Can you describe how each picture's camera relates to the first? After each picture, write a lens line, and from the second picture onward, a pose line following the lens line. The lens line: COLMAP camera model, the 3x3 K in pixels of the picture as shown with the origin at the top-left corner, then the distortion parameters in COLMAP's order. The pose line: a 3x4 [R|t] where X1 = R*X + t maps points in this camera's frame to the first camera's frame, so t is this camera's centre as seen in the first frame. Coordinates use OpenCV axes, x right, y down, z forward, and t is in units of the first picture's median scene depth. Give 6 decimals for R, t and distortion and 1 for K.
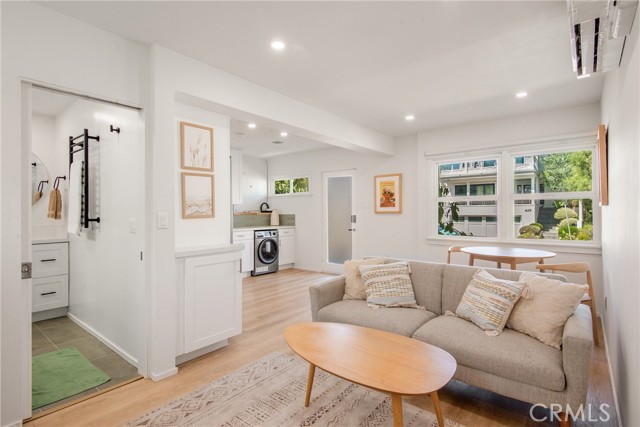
lens RADIAL K [[309.8, 0, 319.6], [0, 309.8, 209.4], [0, 0, 1]] dist [0.000654, -0.000024]
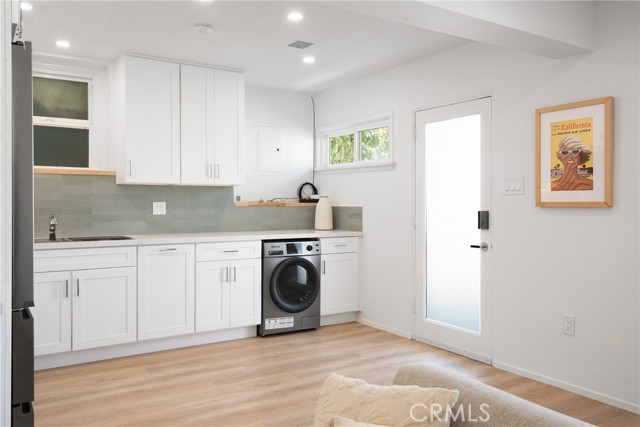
lens RADIAL K [[518.7, 0, 318.8], [0, 518.7, 203.4], [0, 0, 1]] dist [0.048357, -0.006508]
pose [[0.951078, 0.009002, -0.308820, 0.111790], [-0.005465, 0.999909, 0.012316, 0.001626], [0.308903, -0.010026, 0.951041, 0.270374]]
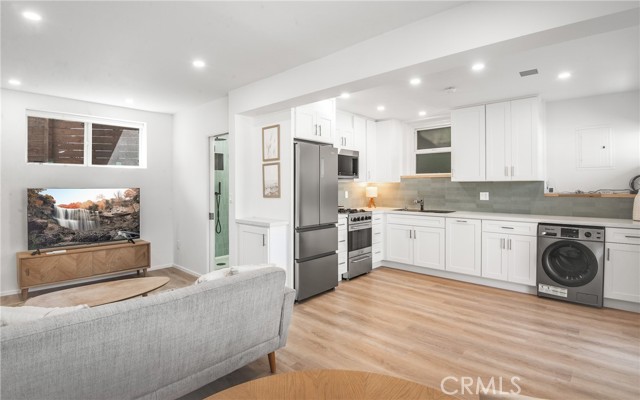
lens RADIAL K [[315.5, 0, 304.0], [0, 315.5, 184.8], [0, 0, 1]] dist [-0.046622, -0.001501]
pose [[-0.081749, 0.001932, -0.996651, 0.424535], [0.008498, 0.999963, 0.001241, -0.011918], [0.996617, -0.008368, -0.081762, 0.576718]]
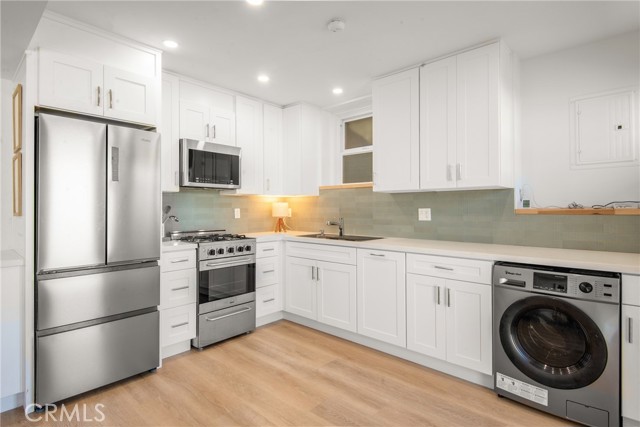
lens RADIAL K [[331.3, 0, 312.6], [0, 331.3, 205.4], [0, 0, 1]] dist [0.005018, -0.004884]
pose [[-0.058600, -0.001546, -0.998280, 0.162089], [0.010834, 0.999939, -0.002185, 0.005261], [0.998223, -0.010943, -0.058580, 0.808045]]
